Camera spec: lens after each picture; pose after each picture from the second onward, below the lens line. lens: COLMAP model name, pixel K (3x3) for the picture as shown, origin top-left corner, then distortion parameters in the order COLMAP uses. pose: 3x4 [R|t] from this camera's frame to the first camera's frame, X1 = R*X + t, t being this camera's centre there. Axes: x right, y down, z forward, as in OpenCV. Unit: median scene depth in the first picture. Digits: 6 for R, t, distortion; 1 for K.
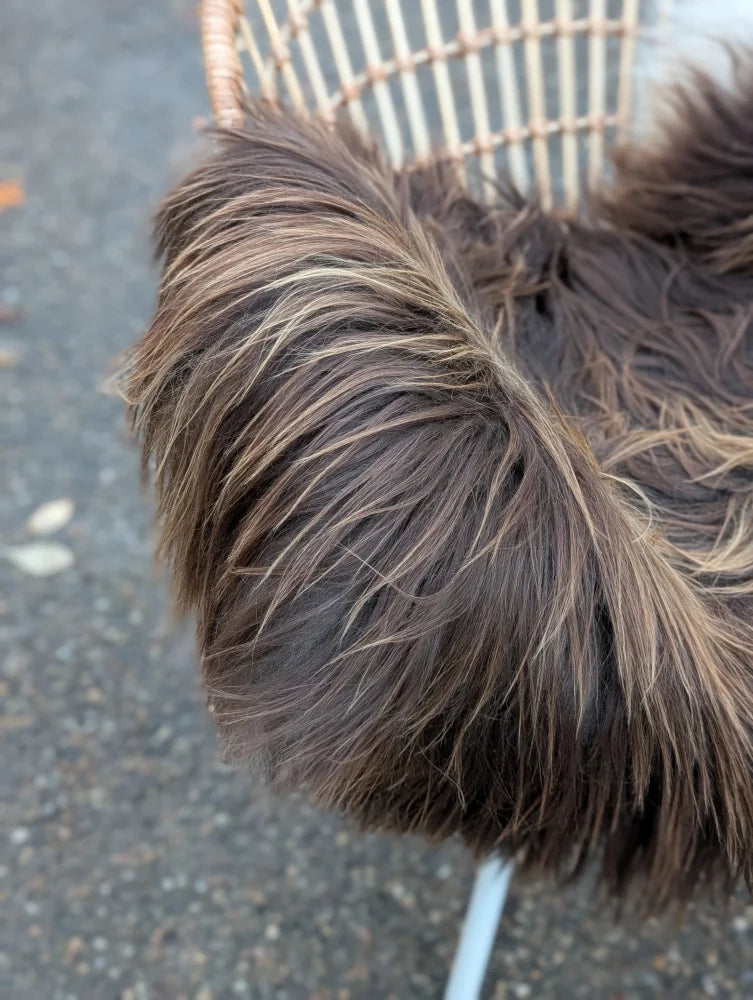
lens RADIAL K [[1457.8, 0, 367.1], [0, 1457.8, 506.0], [0, 0, 1]] dist [0.023397, 0.000000]
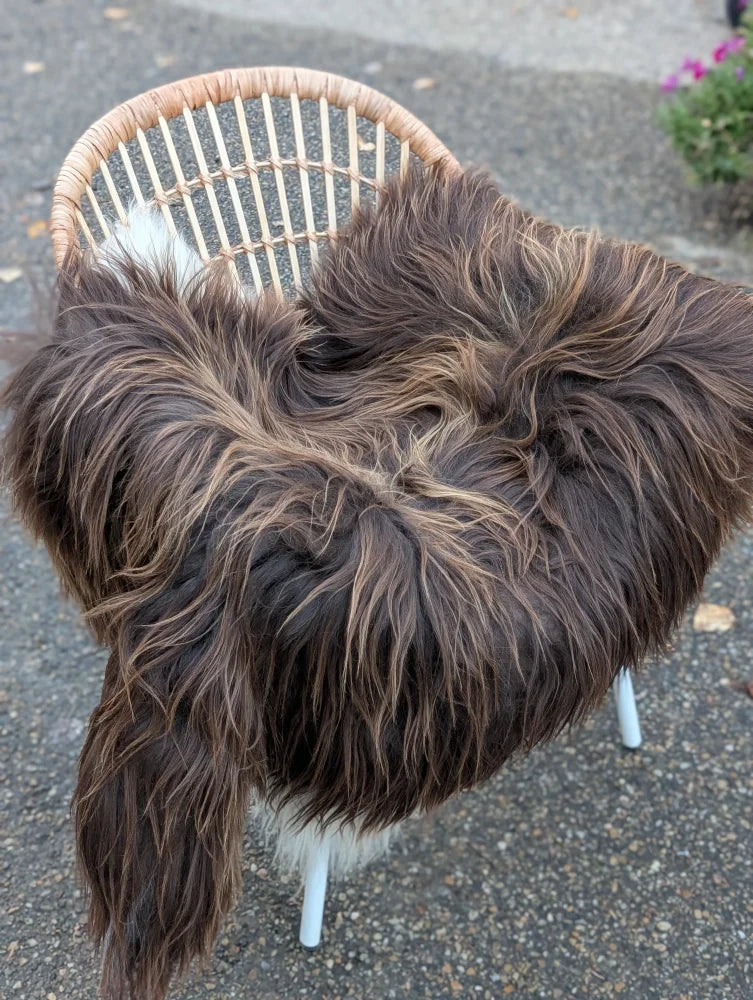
lens RADIAL K [[1457.8, 0, 373.9], [0, 1457.8, 498.5], [0, 0, 1]] dist [0.023397, 0.000000]
pose [[0.976089, -0.119430, 0.181621, -0.093563], [0.144232, 0.980955, -0.130093, 0.155255], [-0.162625, 0.153178, 0.974725, -0.473080]]
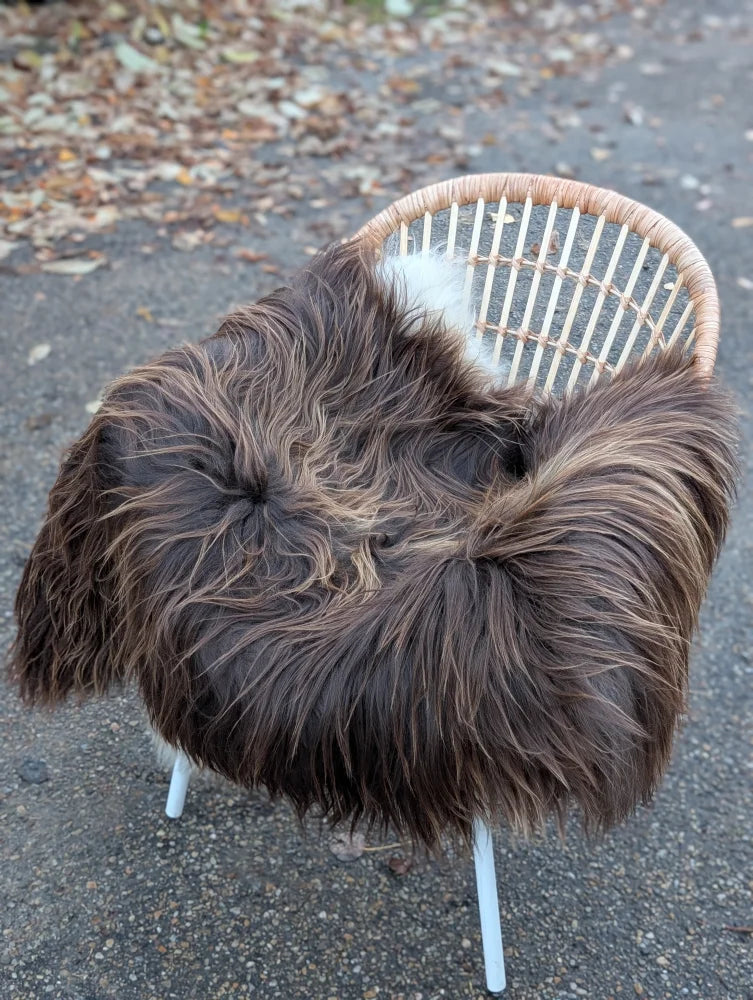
lens RADIAL K [[1457.8, 0, 376.3], [0, 1457.8, 492.4], [0, 0, 1]] dist [0.023397, 0.000000]
pose [[0.521714, 0.477195, -0.707177, 1.364313], [-0.612859, 0.786289, 0.078447, -0.231785], [0.593480, 0.392473, 0.702671, -0.183085]]
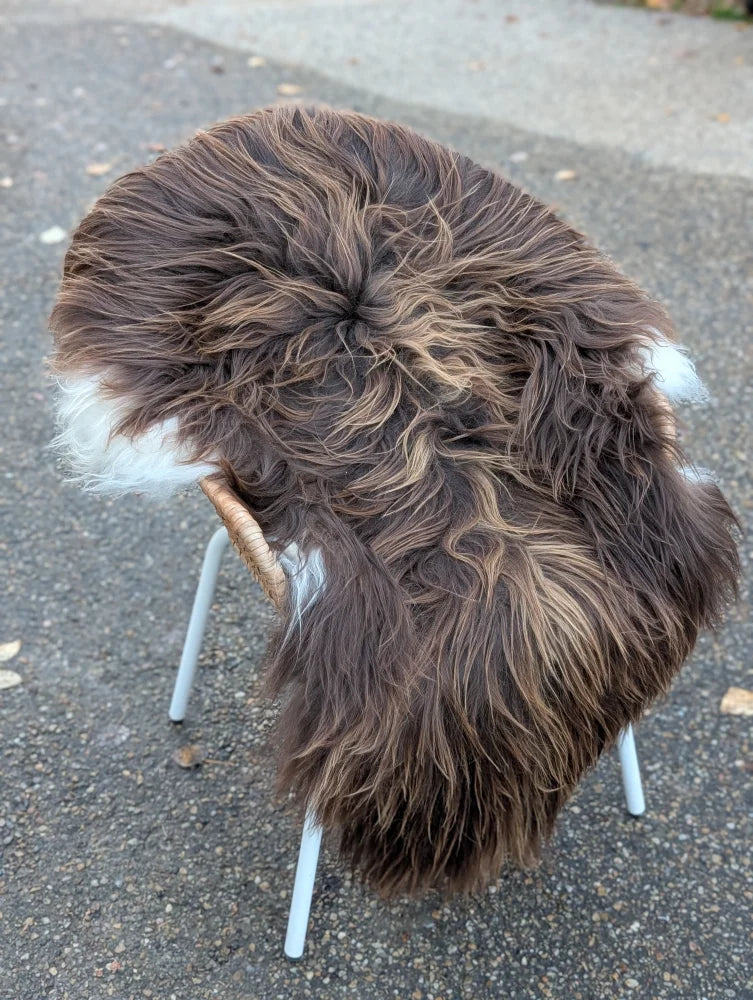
lens RADIAL K [[1457.8, 0, 387.3], [0, 1457.8, 481.6], [0, 0, 1]] dist [0.023397, 0.000000]
pose [[0.996834, -0.011686, 0.078652, 0.050624], [0.027414, 0.979003, -0.201993, 0.221874], [-0.074640, 0.203510, 0.976224, -0.615348]]
